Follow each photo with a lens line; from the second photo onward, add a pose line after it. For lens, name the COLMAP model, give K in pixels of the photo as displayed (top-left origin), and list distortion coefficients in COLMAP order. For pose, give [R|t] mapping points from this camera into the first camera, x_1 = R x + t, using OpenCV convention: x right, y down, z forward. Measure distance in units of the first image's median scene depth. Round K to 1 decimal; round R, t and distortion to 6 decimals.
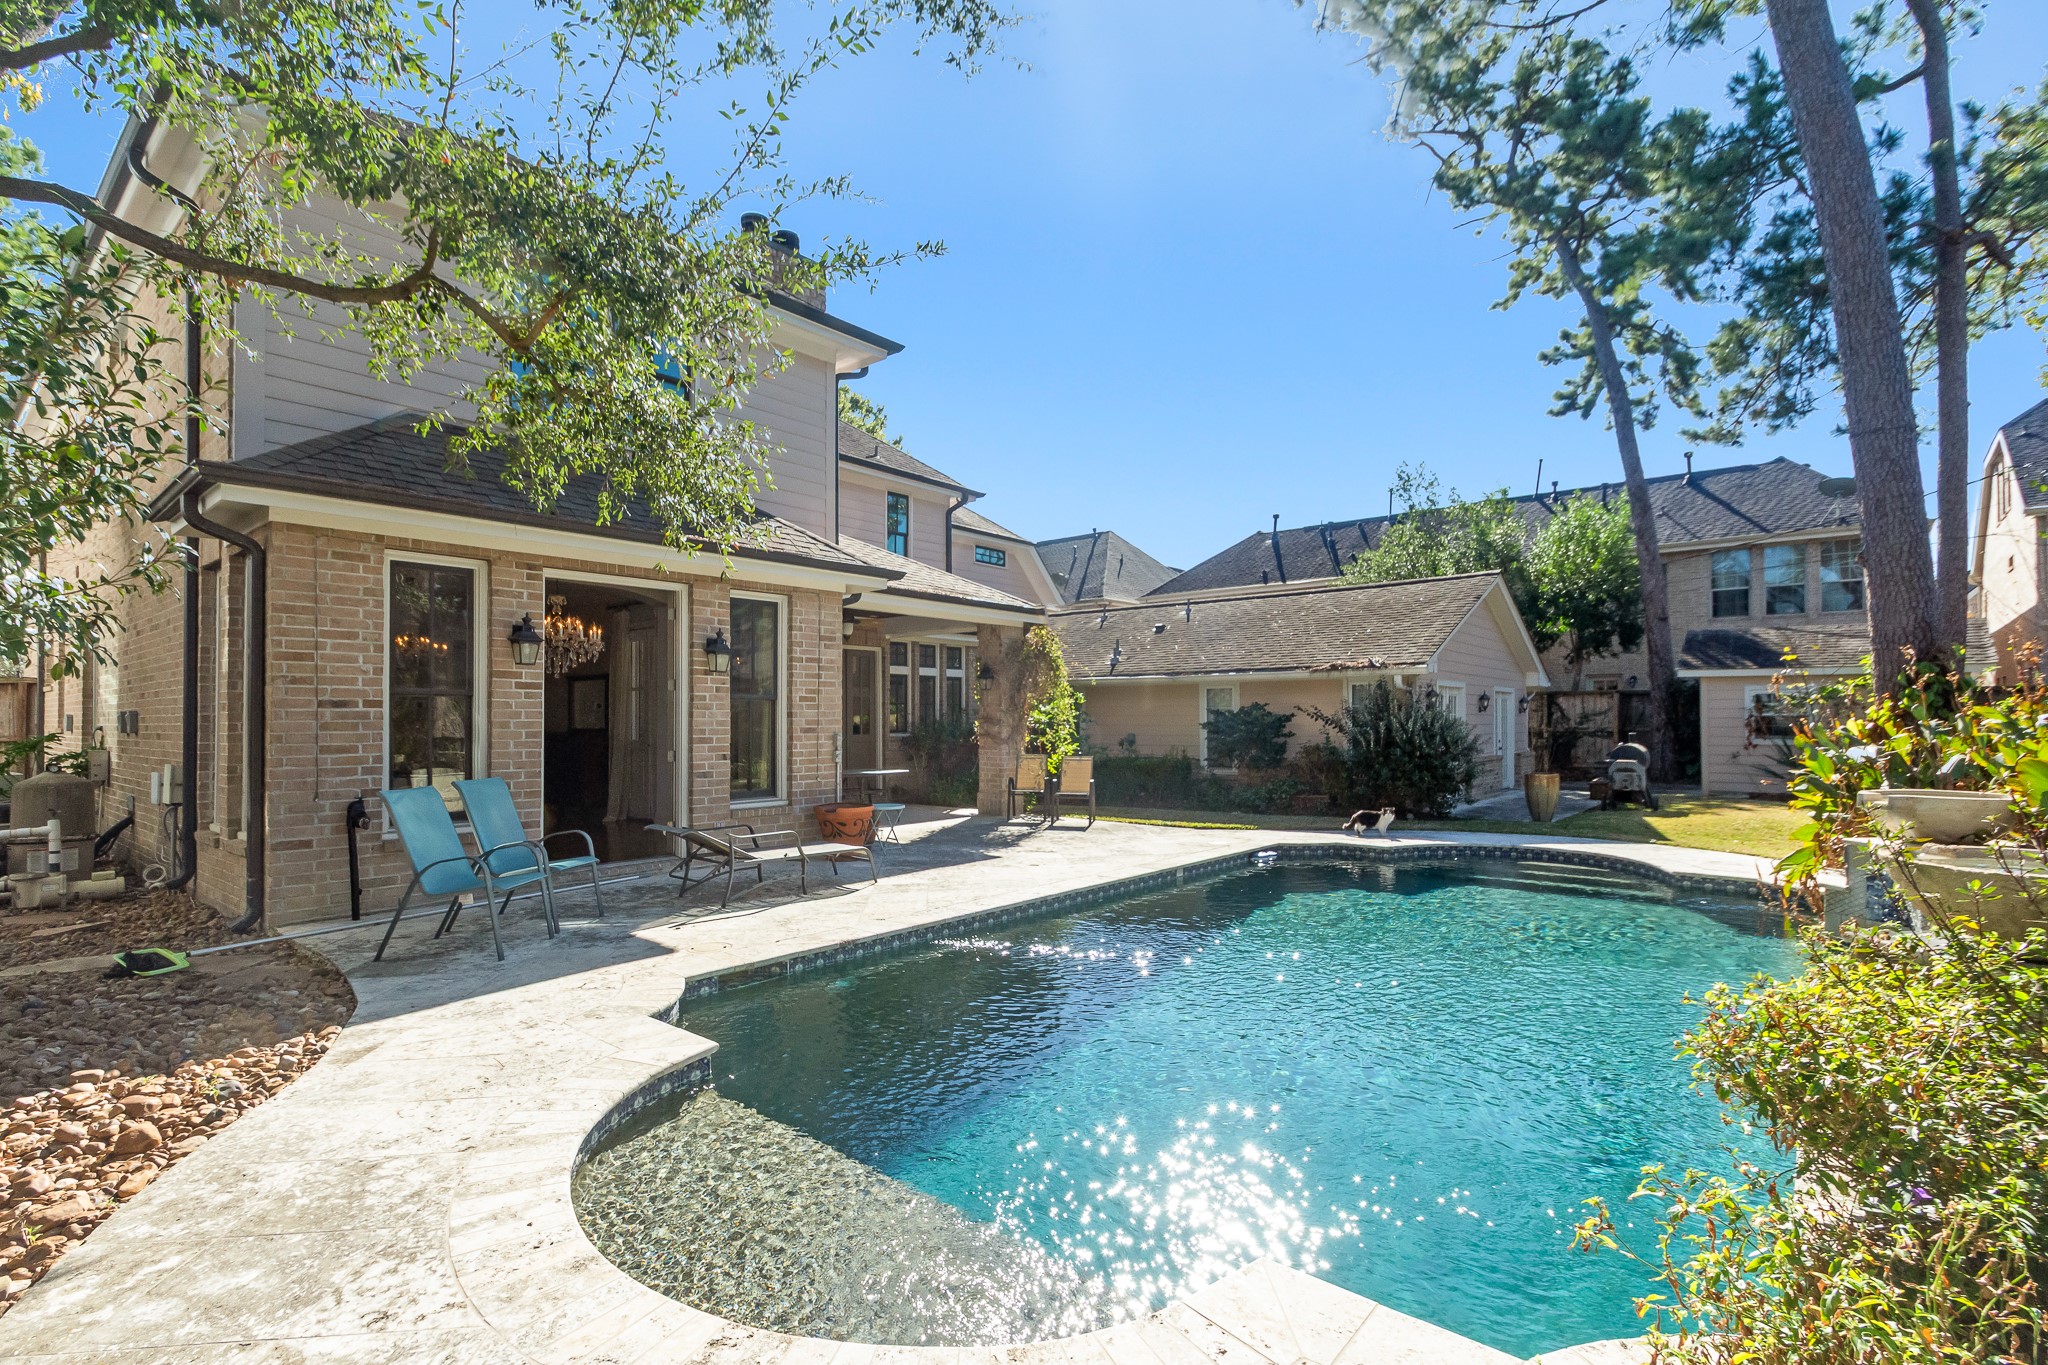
lens RADIAL K [[953.4, 0, 1038.4], [0, 953.4, 701.9], [0, 0, 1]] dist [0.004869, 0.001086]
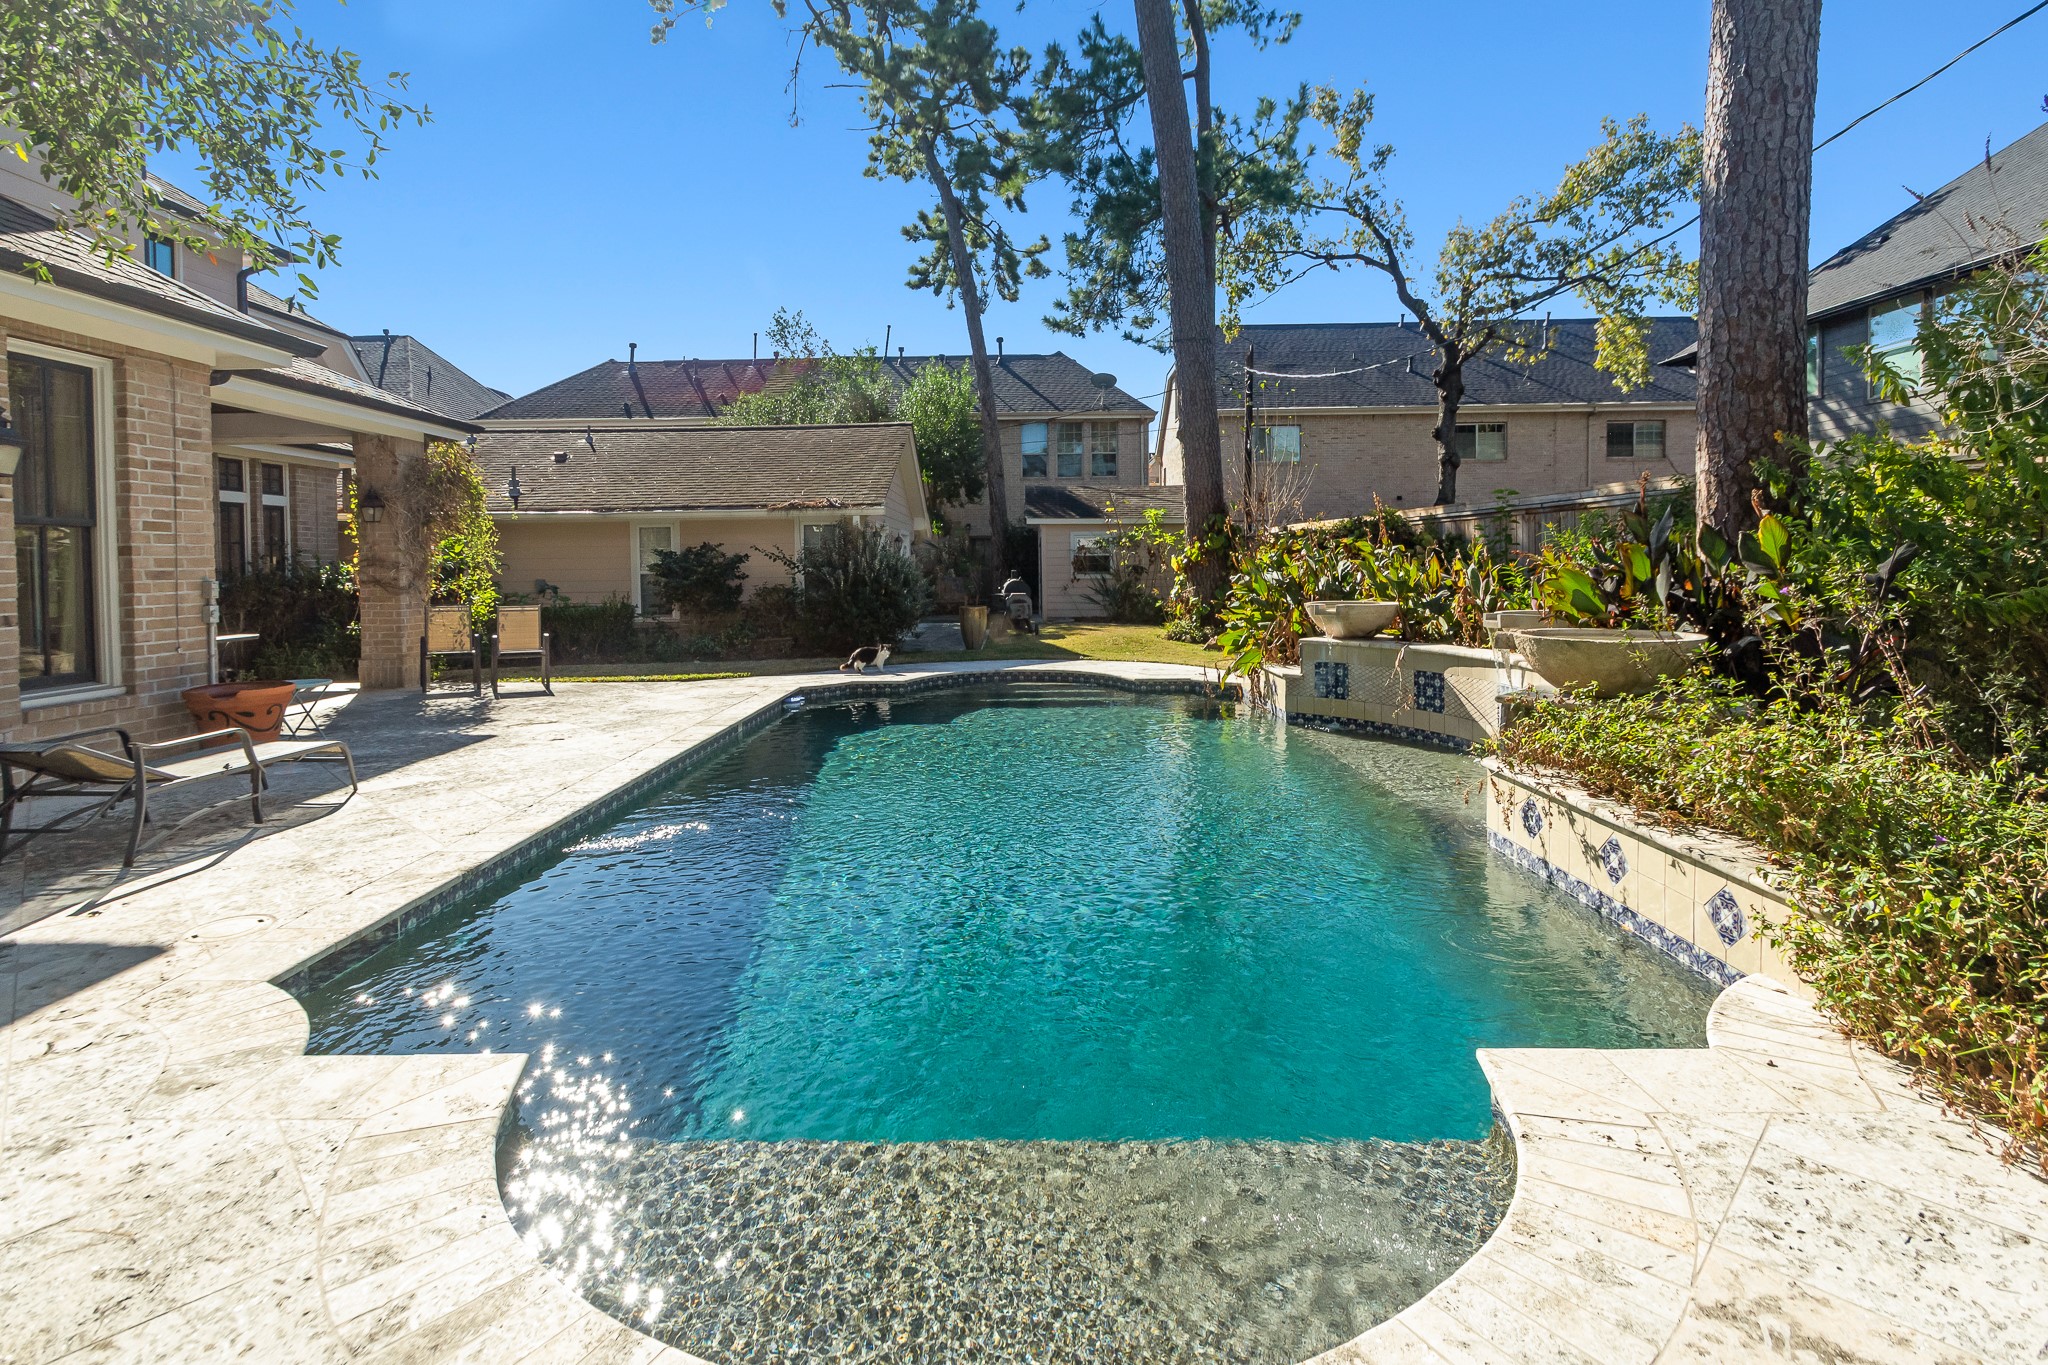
lens RADIAL K [[961.2, 0, 1014.5], [0, 961.2, 578.6], [0, 0, 1]] dist [0.003790, -0.000836]
pose [[0.776808, -0.017819, 0.629485, -0.131277], [-0.001384, 0.999549, 0.030003, 0.007625], [-0.629736, -0.024178, 0.776433, 0.086952]]
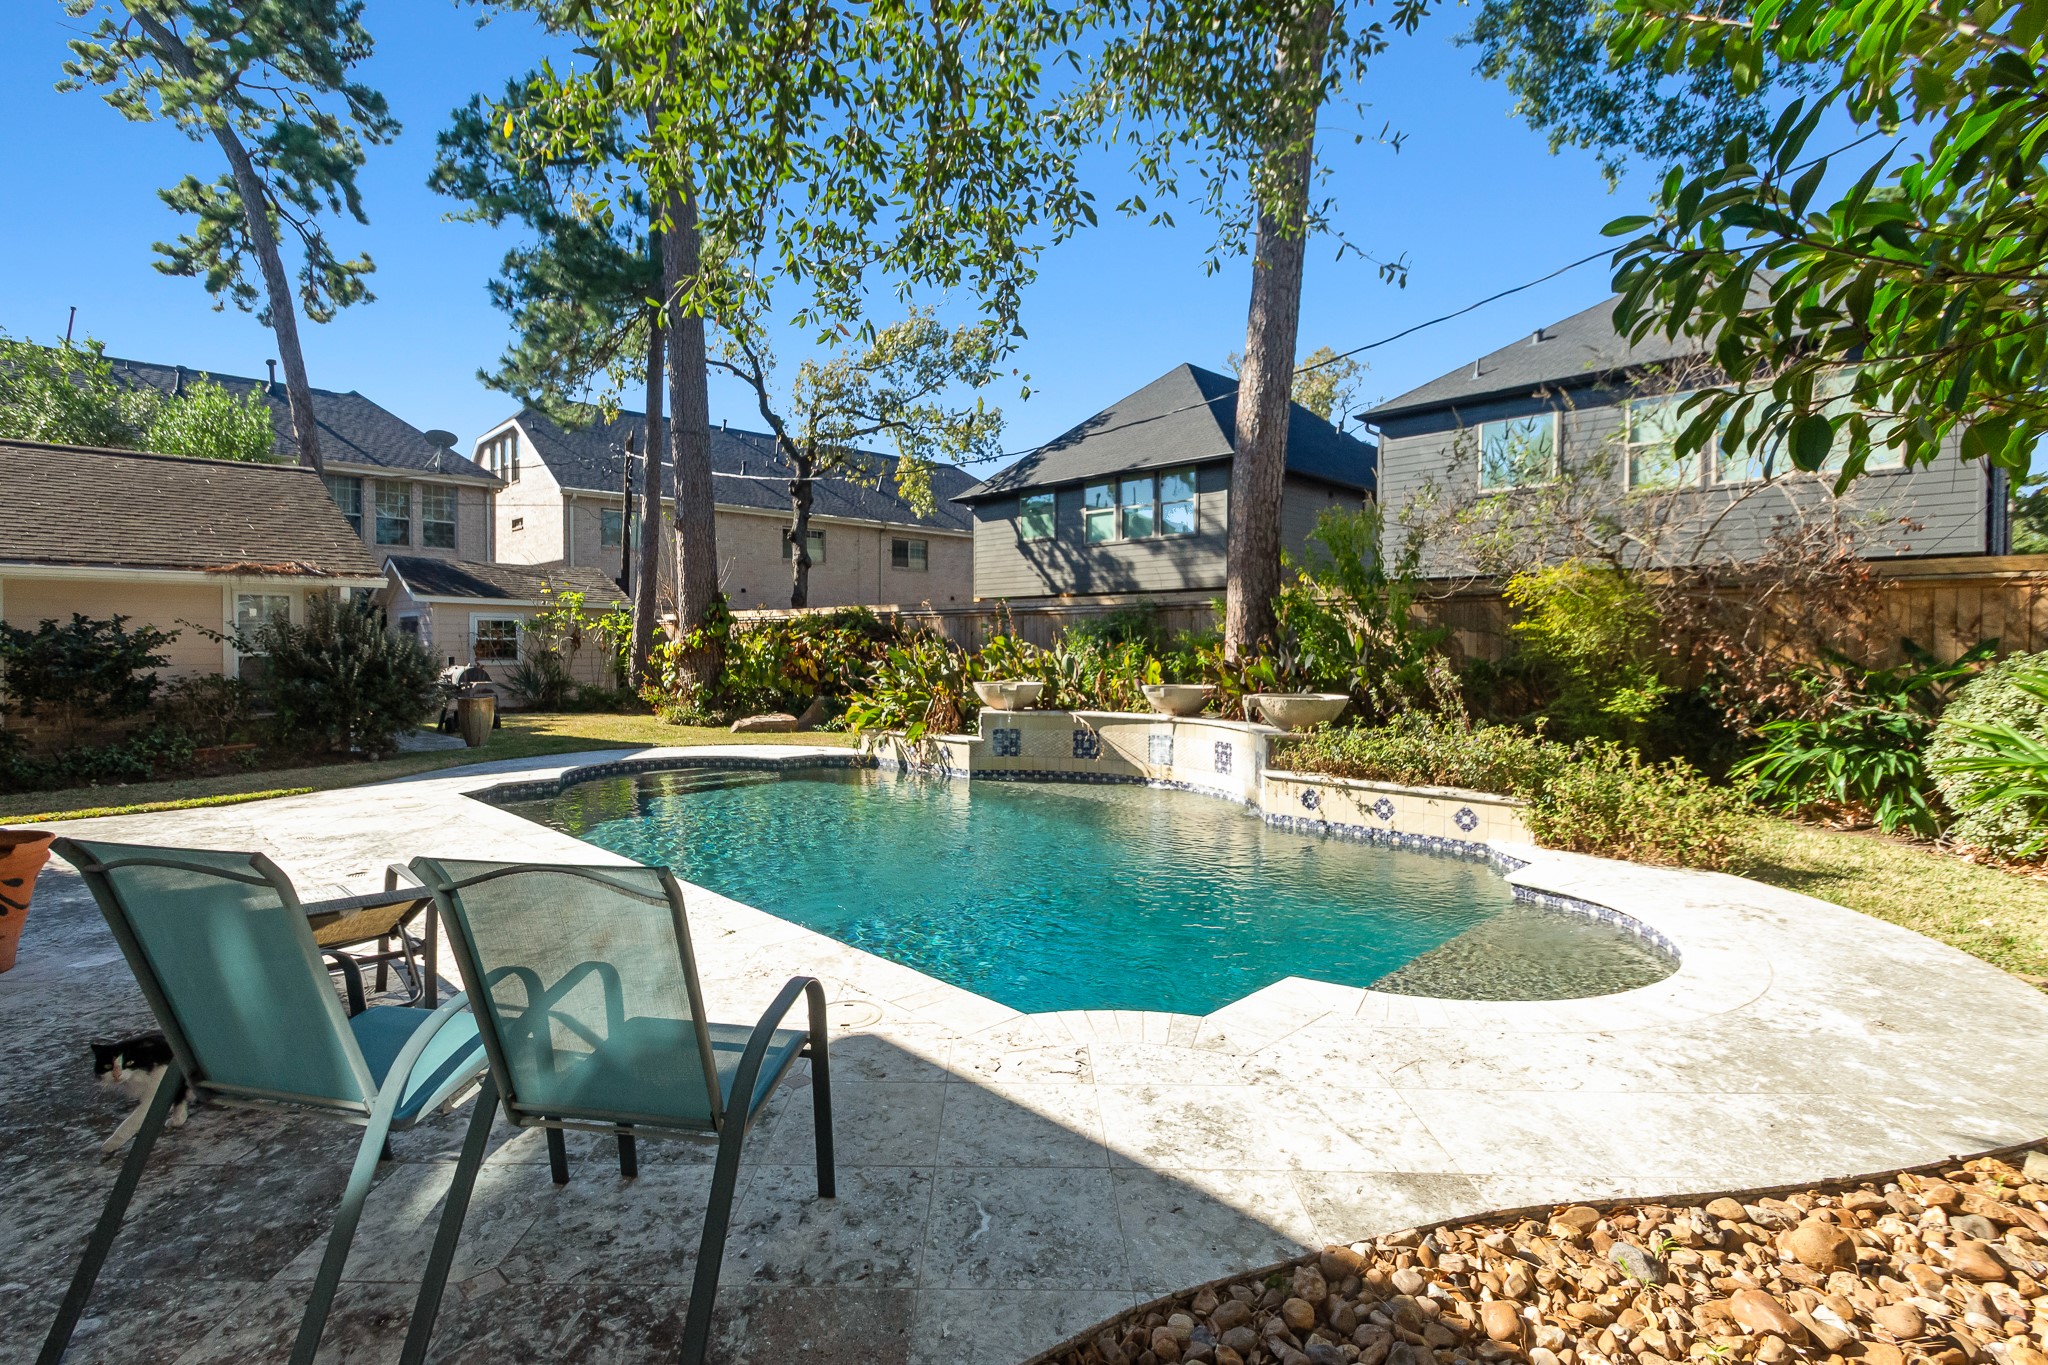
lens RADIAL K [[961.9, 0, 1004.5], [0, 961.9, 642.4], [0, 0, 1]] dist [0.007565, -0.001117]
pose [[0.104831, 0.003633, 0.994483, -0.364254], [-0.020843, 0.999782, -0.001455, 0.008149], [-0.994272, -0.020575, 0.104883, 0.326349]]
